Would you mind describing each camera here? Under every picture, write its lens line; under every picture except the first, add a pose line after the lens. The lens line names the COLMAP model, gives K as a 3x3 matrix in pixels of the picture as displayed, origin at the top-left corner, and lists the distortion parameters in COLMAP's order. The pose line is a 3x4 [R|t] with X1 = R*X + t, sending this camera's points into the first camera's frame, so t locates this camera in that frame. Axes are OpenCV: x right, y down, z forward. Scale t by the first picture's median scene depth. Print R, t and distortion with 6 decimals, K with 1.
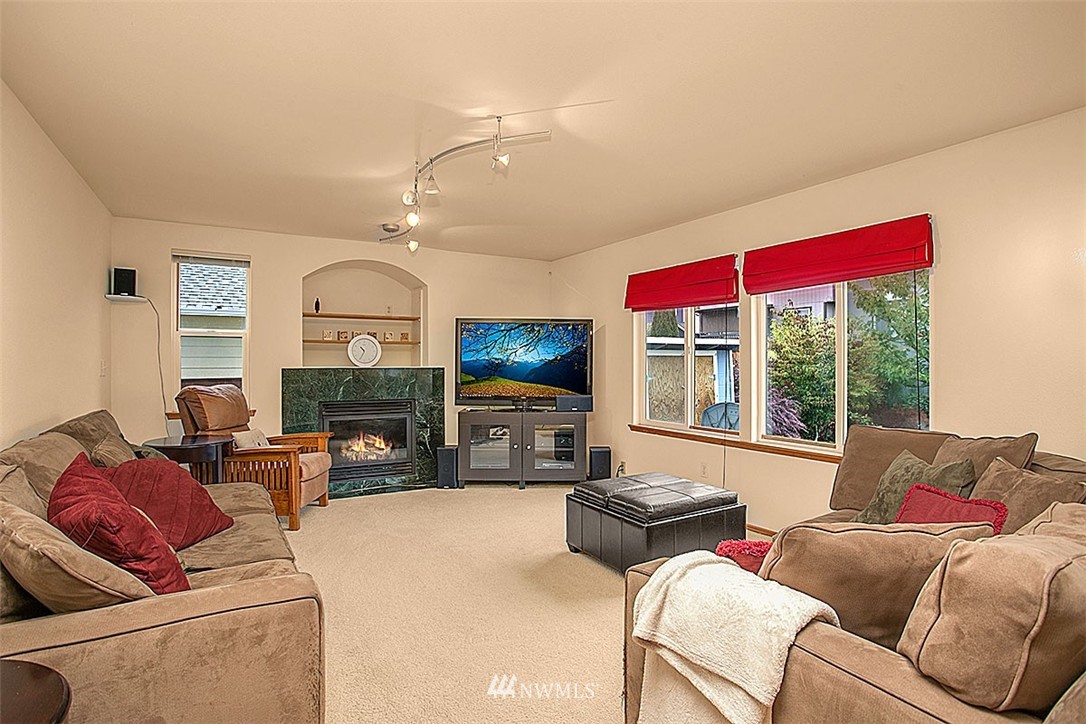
lens RADIAL K [[531.9, 0, 545.1], [0, 531.9, 361.9], [0, 0, 1]] dist [-0.077931, 0.037110]
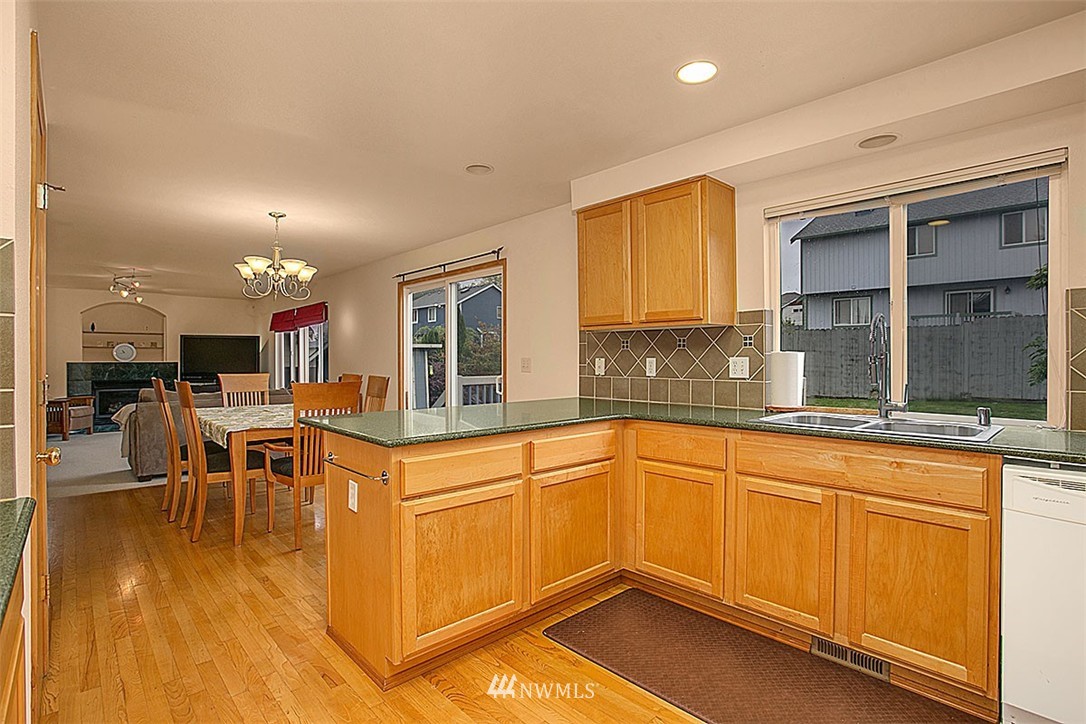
lens RADIAL K [[531.9, 0, 545.1], [0, 531.9, 361.9], [0, 0, 1]] dist [-0.077931, 0.037110]
pose [[0.979354, -0.000473, 0.202151, 0.691381], [-0.000496, 0.999989, 0.004739, 0.001471], [-0.202151, -0.004741, 0.979343, -0.969230]]
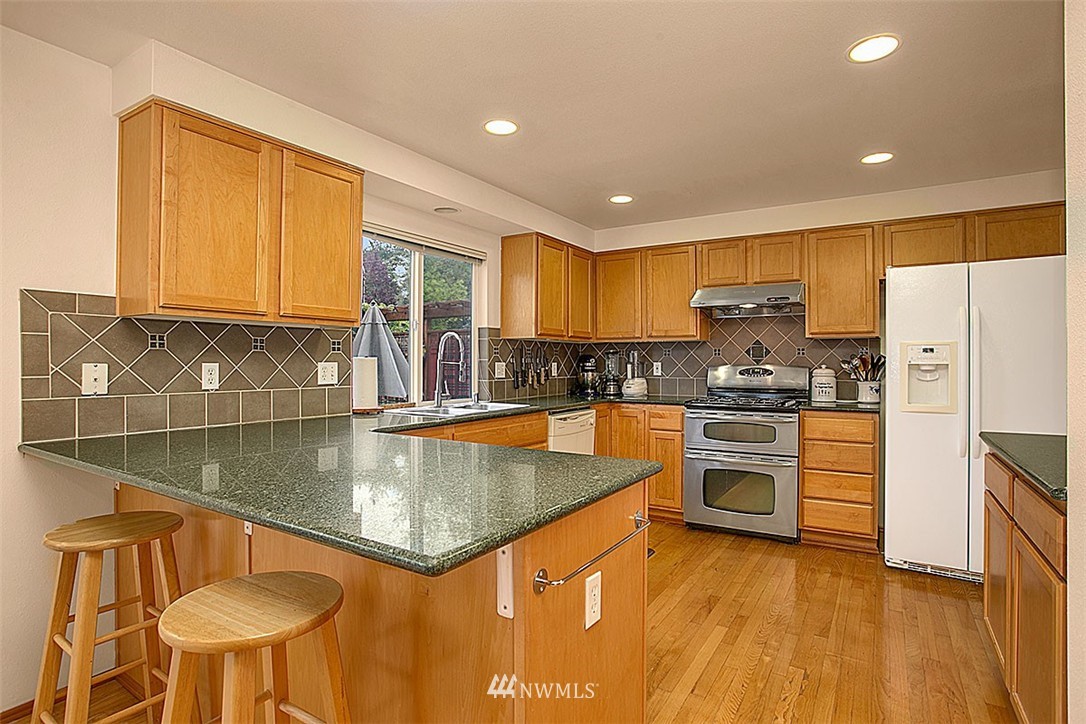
lens RADIAL K [[531.9, 0, 545.1], [0, 531.9, 361.9], [0, 0, 1]] dist [-0.077931, 0.037110]
pose [[-0.427648, 0.004163, 0.903936, 0.431503], [0.002503, 0.999991, -0.003421, 0.000946], [-0.903942, 0.000800, -0.427655, -0.431721]]
